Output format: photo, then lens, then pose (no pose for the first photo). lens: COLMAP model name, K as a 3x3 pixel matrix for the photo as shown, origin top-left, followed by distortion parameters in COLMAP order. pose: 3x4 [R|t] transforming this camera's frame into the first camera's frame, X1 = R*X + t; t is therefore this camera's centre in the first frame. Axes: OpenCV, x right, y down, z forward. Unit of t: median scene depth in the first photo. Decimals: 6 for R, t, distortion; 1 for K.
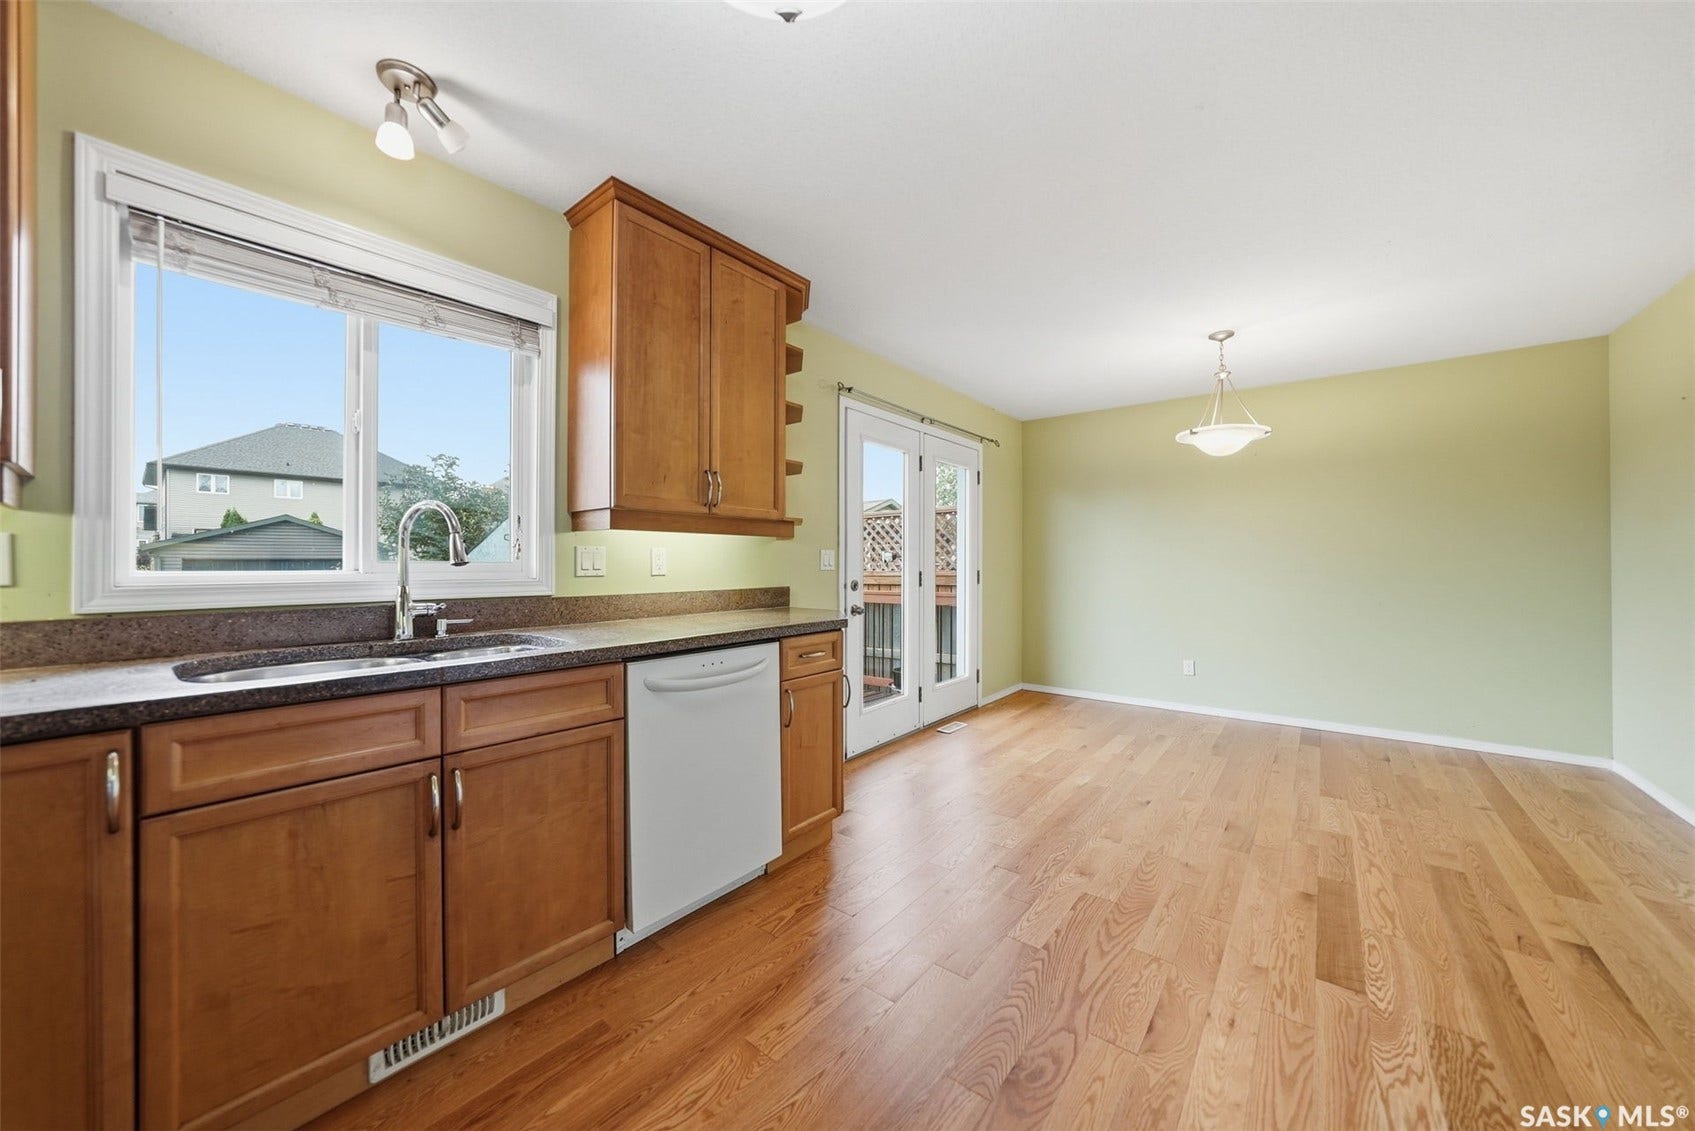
lens RADIAL K [[596.2, 0, 847.5], [0, 596.2, 565.5], [0, 0, 1]] dist [-0.029098, 0.006587]
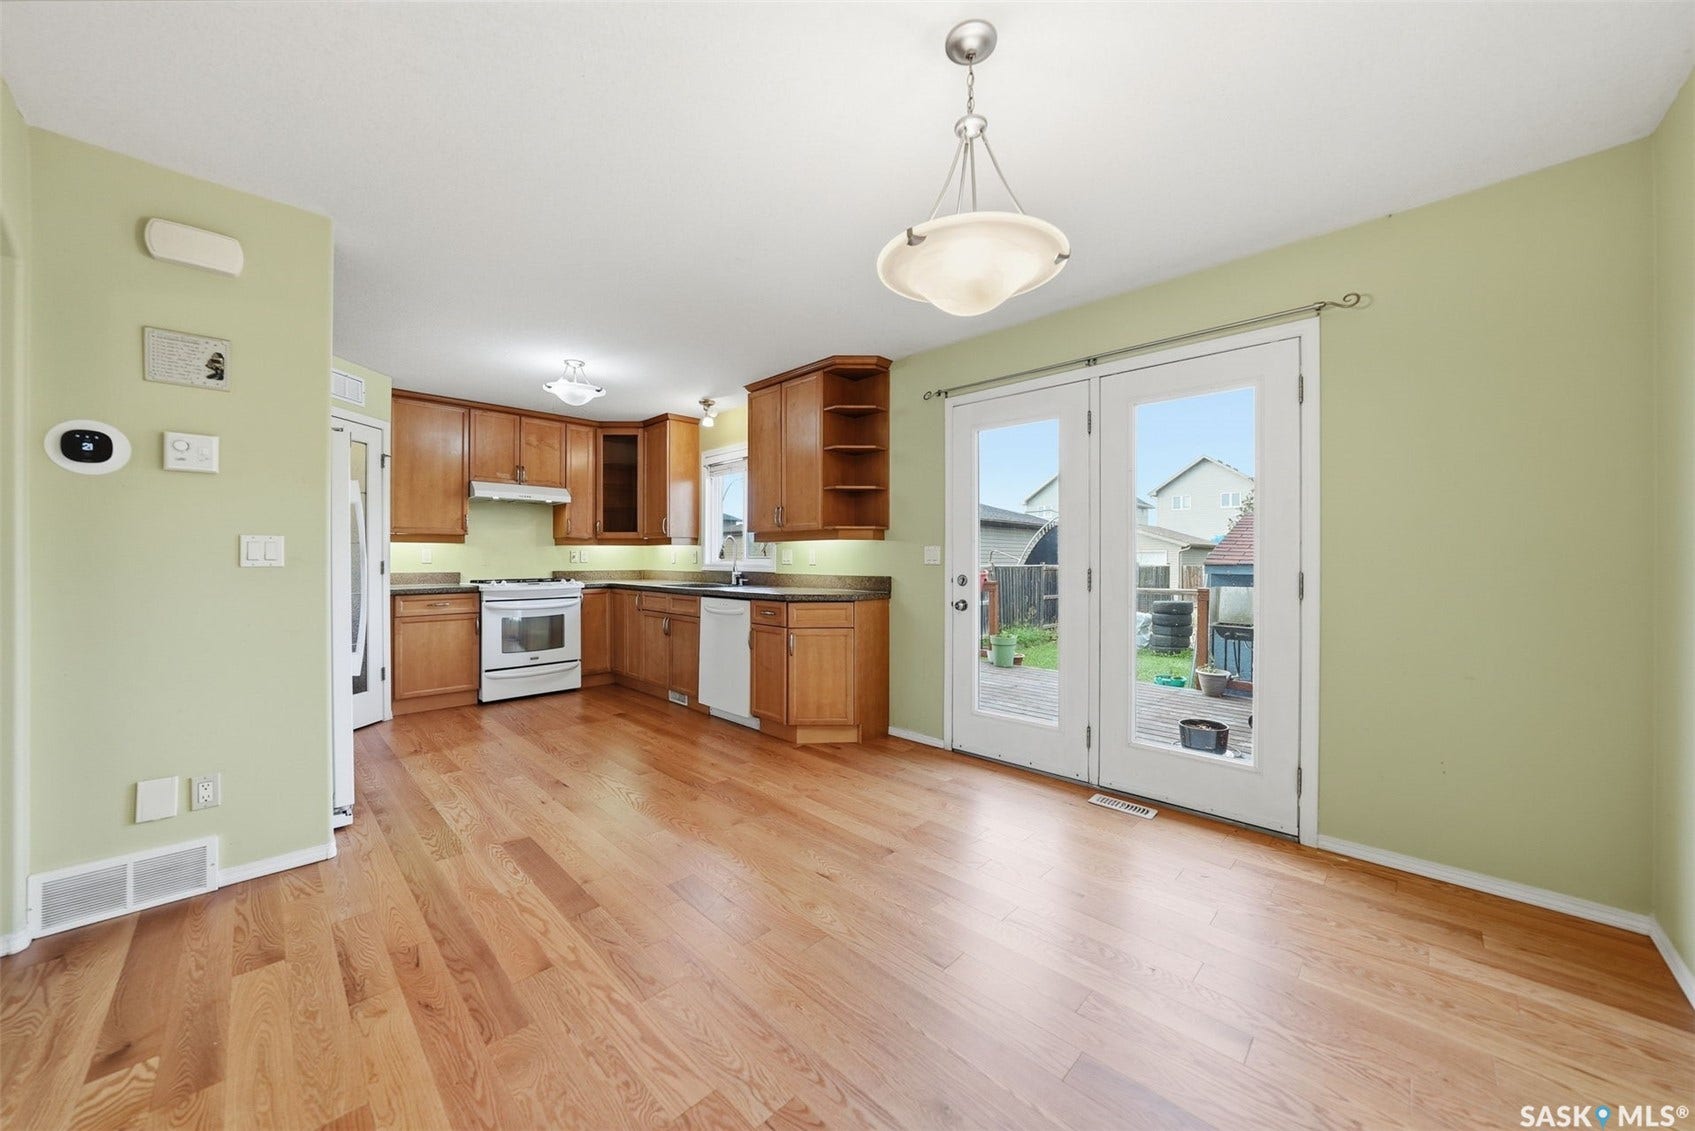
lens RADIAL K [[604.6, 0, 844.5], [0, 604.6, 560.9], [0, 0, 1]] dist [-0.015682, 0.000040]
pose [[-0.102802, 0.003409, -0.994696, 1.581398], [-0.005785, 0.999975, 0.004025, -0.003220], [0.994685, 0.006168, -0.102780, 1.376122]]
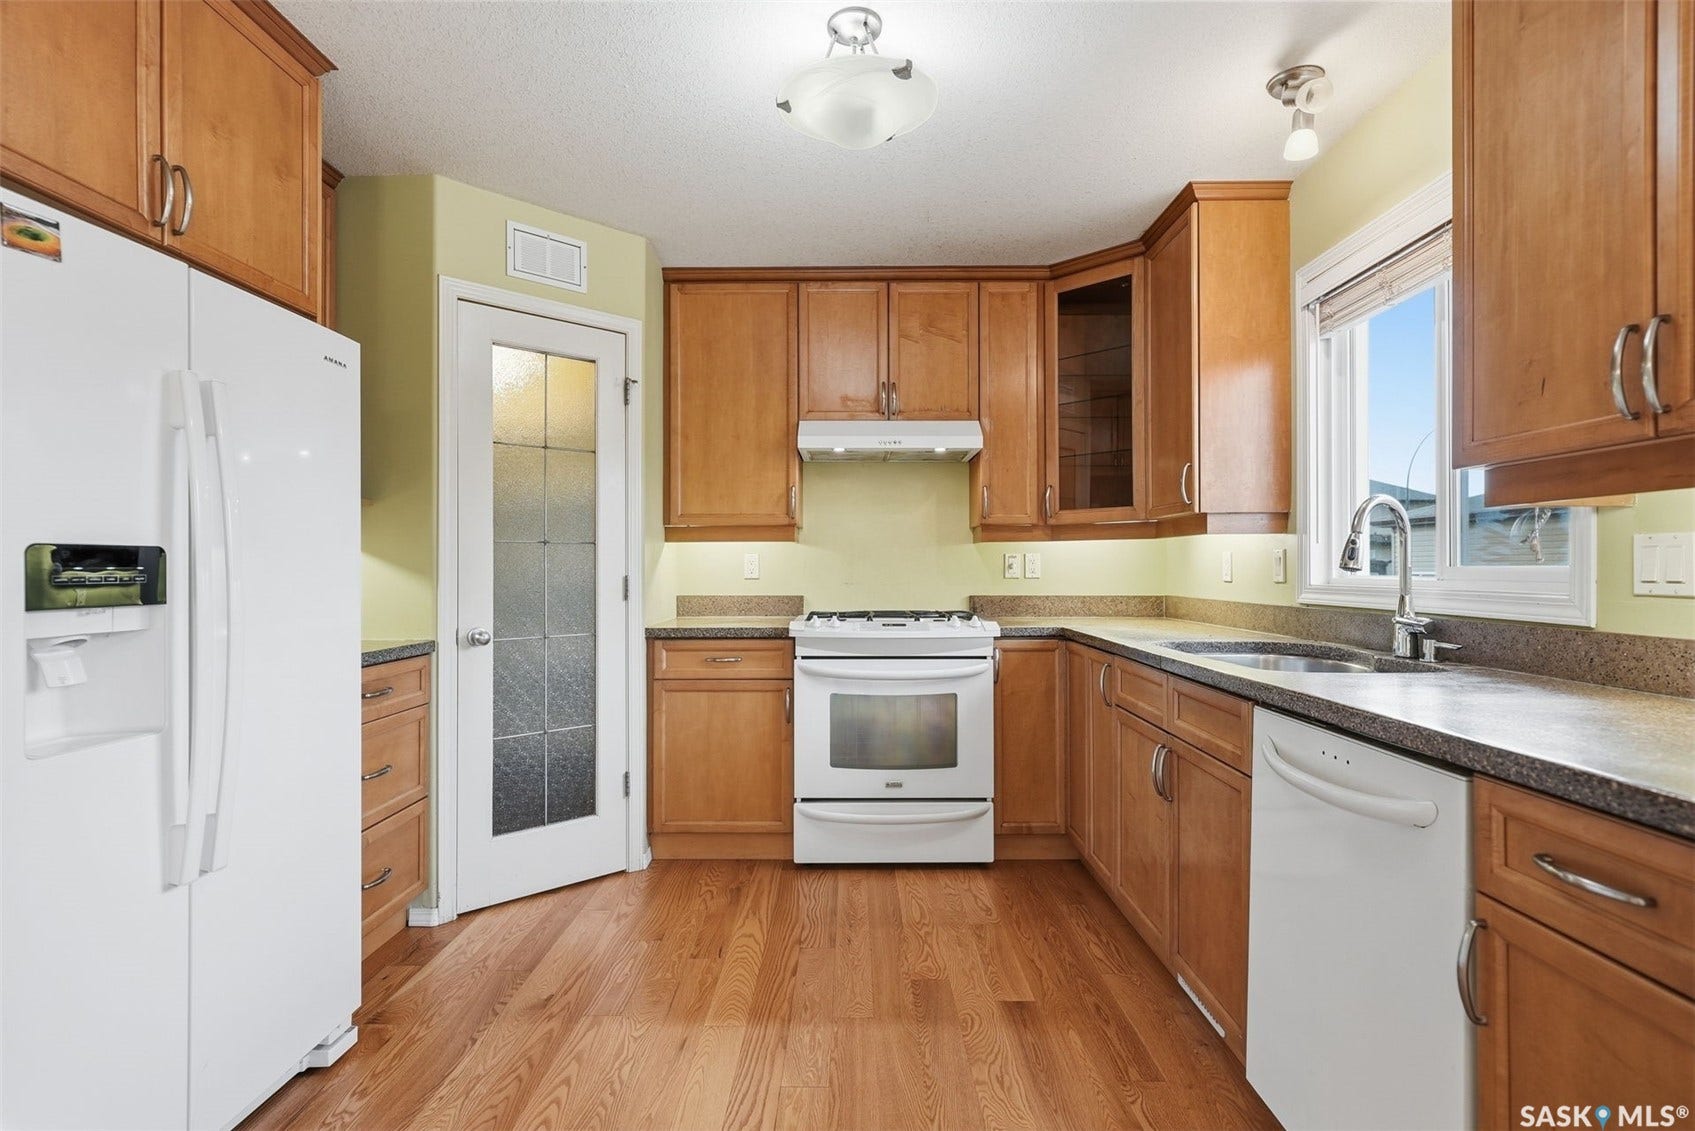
lens RADIAL K [[833.2, 0, 837.7], [0, 833.2, 563.8], [0, 0, 1]] dist [0.000888, -0.000029]
pose [[-0.786137, -0.002228, -0.618048, 0.488654], [-0.001678, 0.999998, -0.001471, -0.005497], [0.618049, -0.000119, -0.786139, 1.087750]]
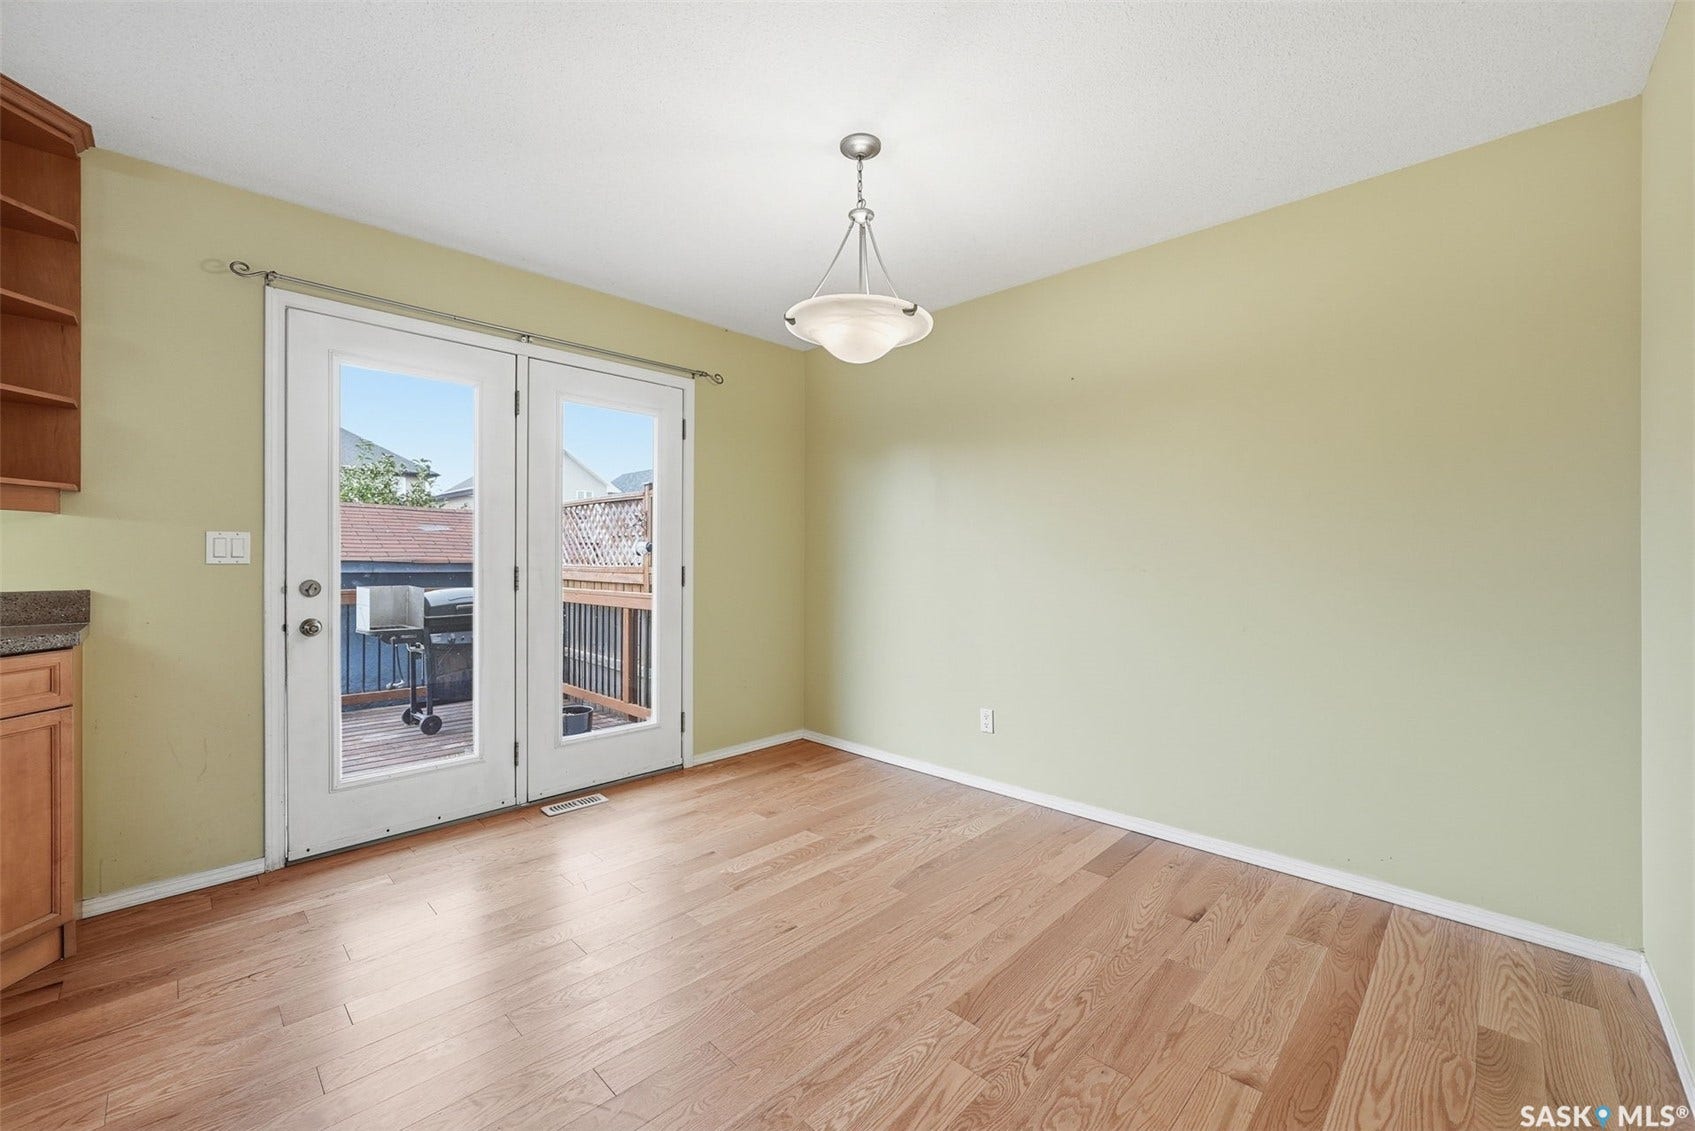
lens RADIAL K [[673.8, 0, 850.6], [0, 673.8, 561.5], [0, 0, 1]] dist [-0.022194, 0.007916]
pose [[0.995560, 0.003696, -0.094060, 0.991675], [-0.003698, 0.999993, 0.000149, 0.003901], [0.094059, 0.000199, 0.995567, 0.523925]]
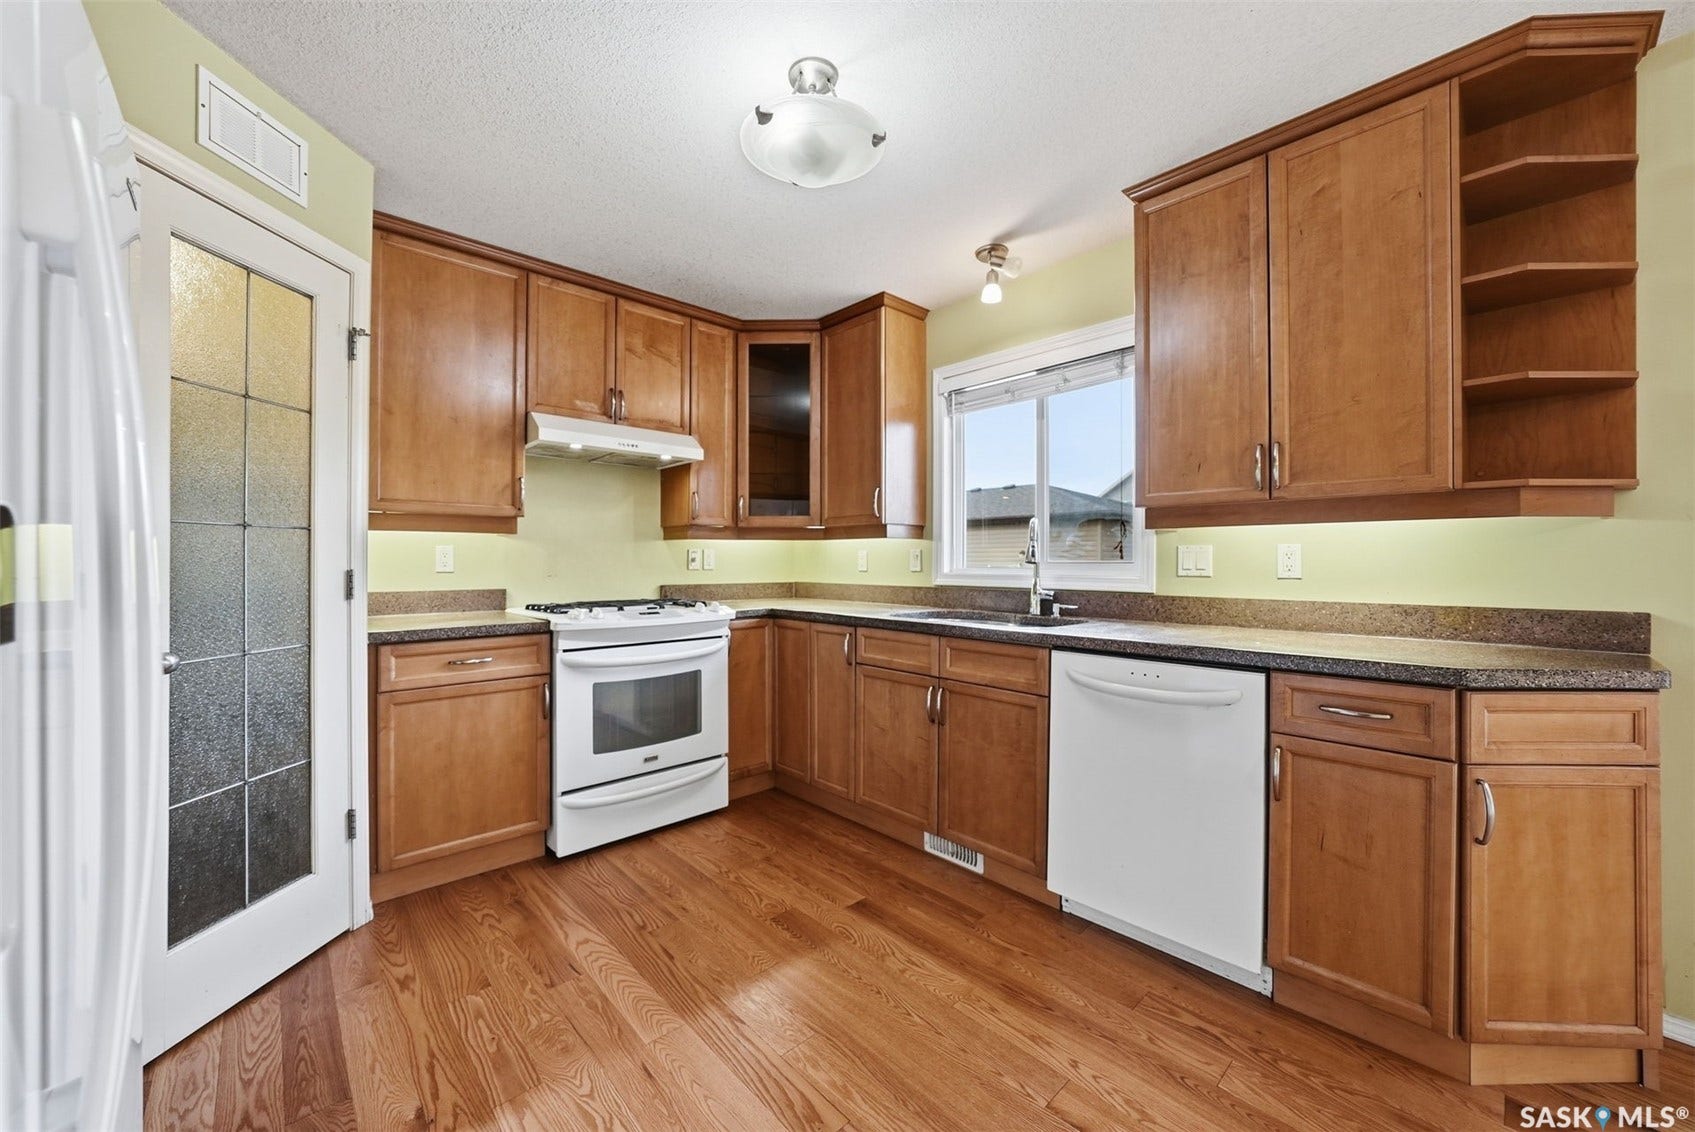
lens RADIAL K [[642.2, 0, 843.2], [0, 642.2, 560.5], [0, 0, 1]] dist [-0.014243, 0.000045]
pose [[-0.145844, -0.002434, -0.989305, 0.663083], [-0.006283, 0.999979, -0.001534, -0.002459], [0.989288, 0.005992, -0.145856, 0.571500]]
